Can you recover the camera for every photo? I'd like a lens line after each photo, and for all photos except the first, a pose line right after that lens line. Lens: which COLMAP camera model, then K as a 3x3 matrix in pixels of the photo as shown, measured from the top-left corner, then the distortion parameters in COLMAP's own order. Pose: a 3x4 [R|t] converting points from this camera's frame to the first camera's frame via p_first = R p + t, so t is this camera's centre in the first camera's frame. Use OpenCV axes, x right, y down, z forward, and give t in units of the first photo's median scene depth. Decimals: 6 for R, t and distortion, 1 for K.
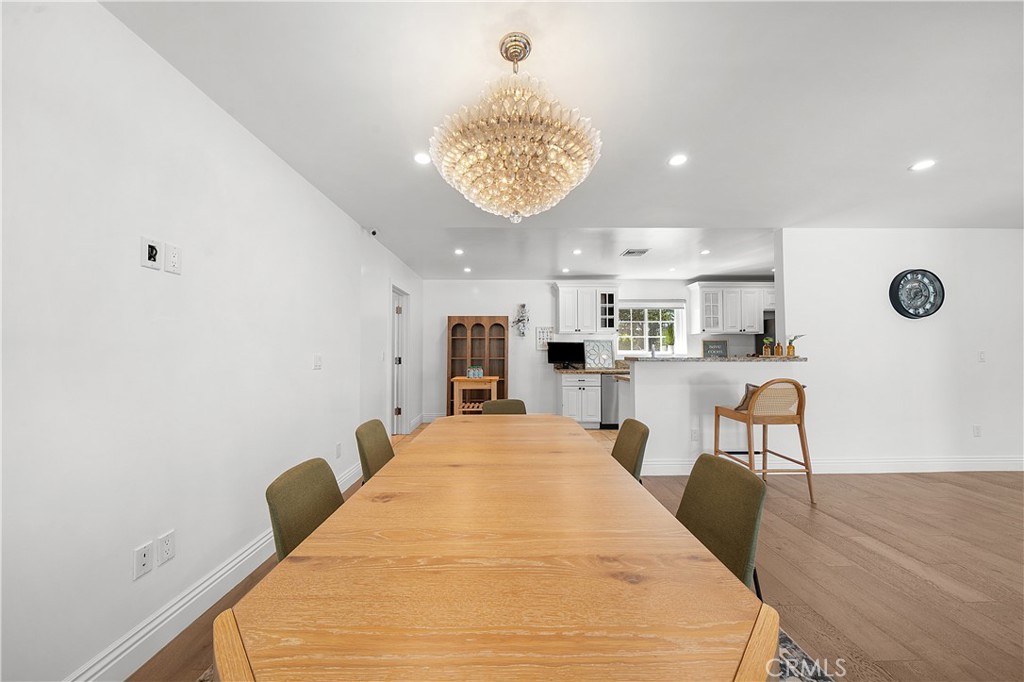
lens RADIAL K [[366.1, 0, 508.9], [0, 366.1, 342.1], [0, 0, 1]] dist [-0.001472, -0.000084]
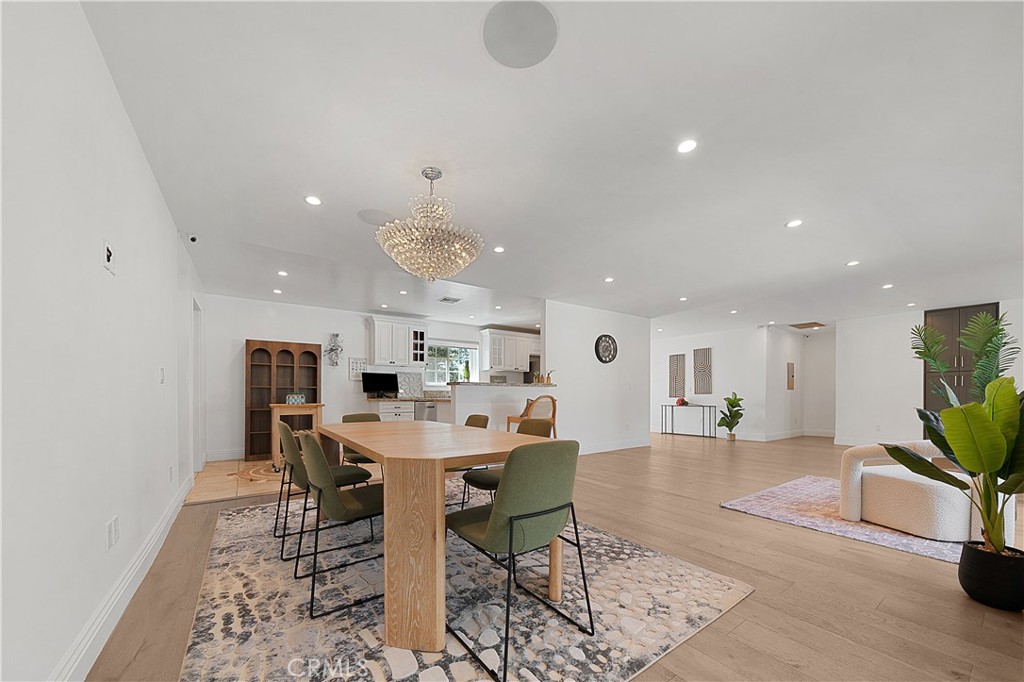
lens RADIAL K [[366.1, 0, 515.4], [0, 366.1, 394.8], [0, 0, 1]] dist [-0.001472, -0.000084]
pose [[0.830048, 0.000231, 0.557692, -0.116896], [-0.021202, 0.999290, 0.031143, 0.022496], [-0.557289, -0.037675, 0.829464, -0.116726]]
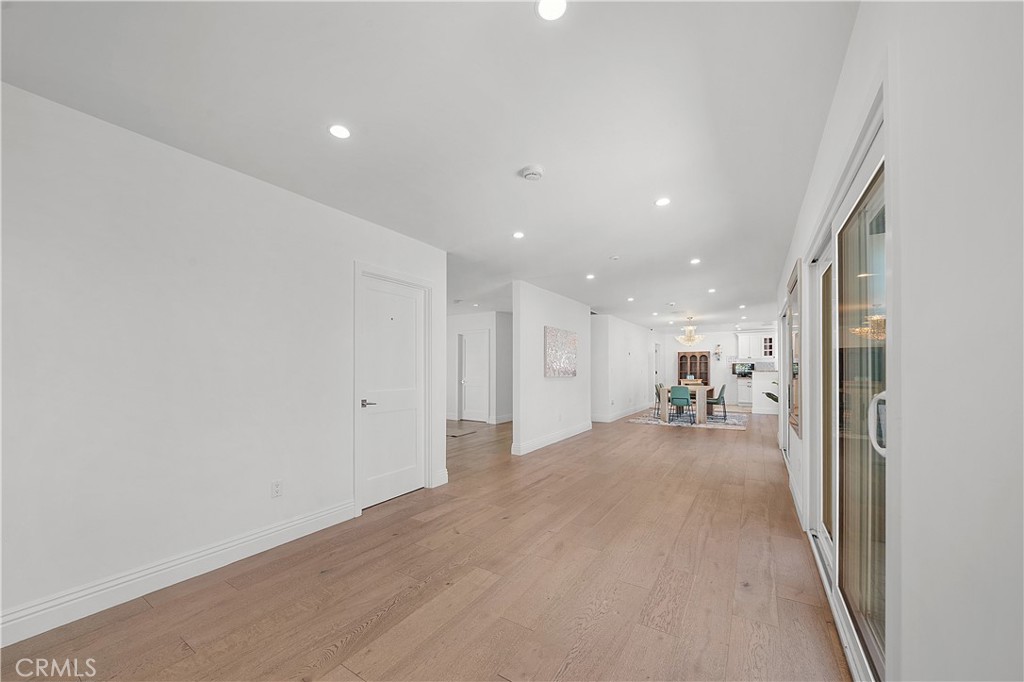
lens RADIAL K [[371.4, 0, 517.9], [0, 371.4, 370.4], [0, 0, 1]] dist [-0.000766, -0.000033]
pose [[0.843270, -0.002127, -0.537486, 0.211072], [0.020422, 0.999397, 0.028085, -0.044939], [0.537103, -0.034660, 0.842805, -1.345841]]
